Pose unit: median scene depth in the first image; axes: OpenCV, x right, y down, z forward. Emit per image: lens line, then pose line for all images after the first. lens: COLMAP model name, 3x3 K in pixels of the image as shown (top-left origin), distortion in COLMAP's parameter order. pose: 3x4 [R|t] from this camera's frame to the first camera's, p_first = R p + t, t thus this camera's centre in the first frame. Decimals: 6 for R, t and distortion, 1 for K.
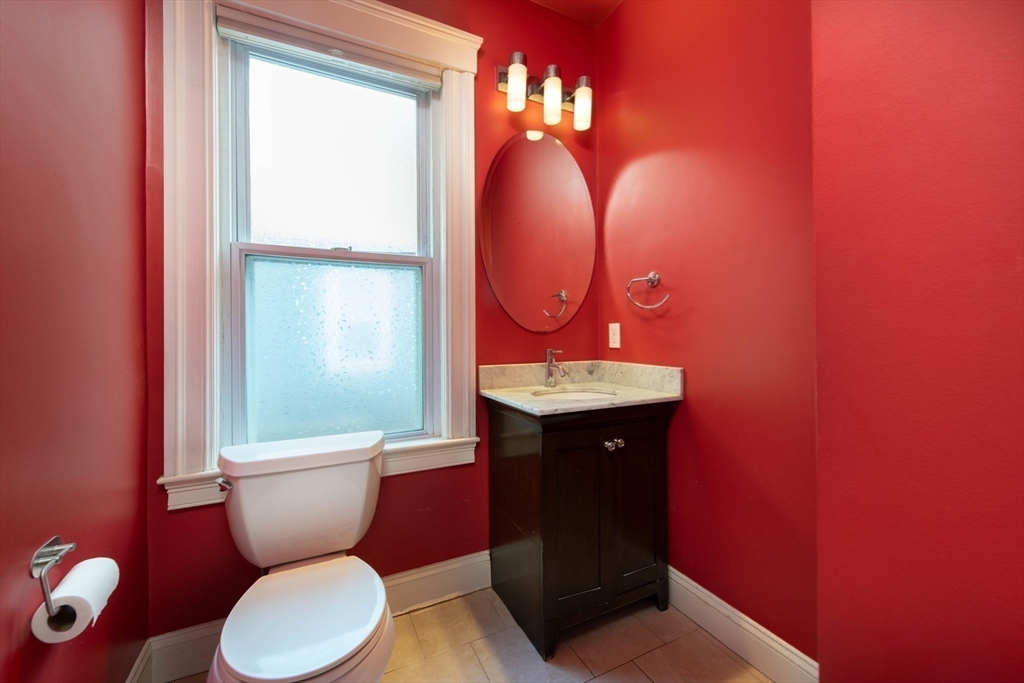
lens RADIAL K [[403.1, 0, 511.8], [0, 403.1, 336.5], [0, 0, 1]] dist [-0.000148, 0.000078]
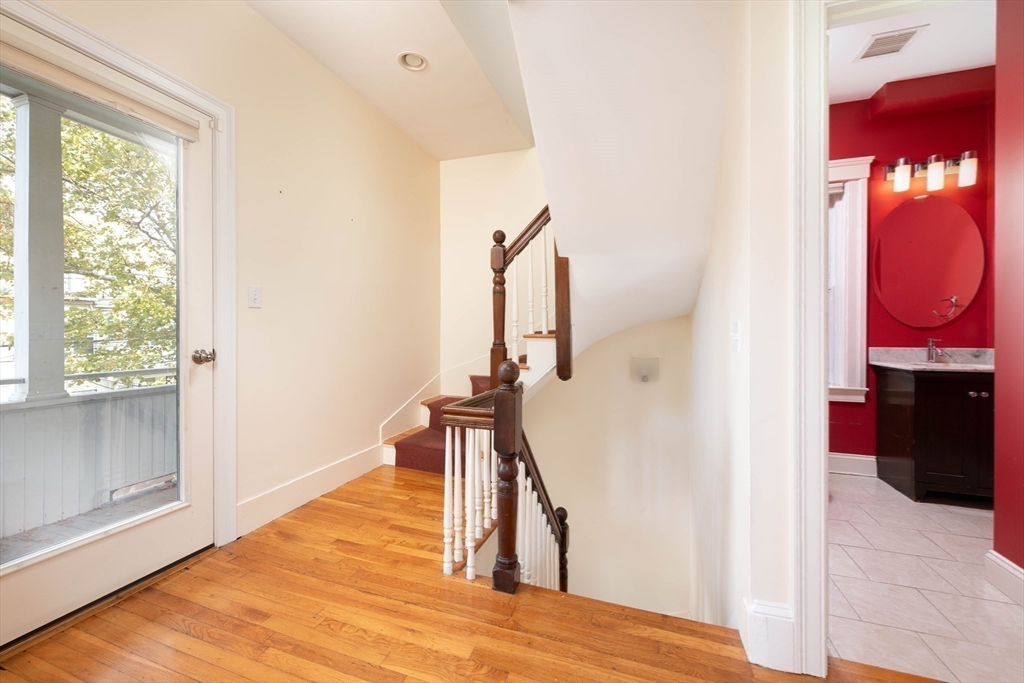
lens RADIAL K [[403.1, 0, 512.1], [0, 403.1, 338.6], [0, 0, 1]] dist [-0.000148, 0.000078]
pose [[0.696972, 0.009622, -0.717033, 0.087336], [-0.007788, 0.999953, 0.005848, 0.036361], [0.717056, 0.001508, 0.697014, -1.246215]]
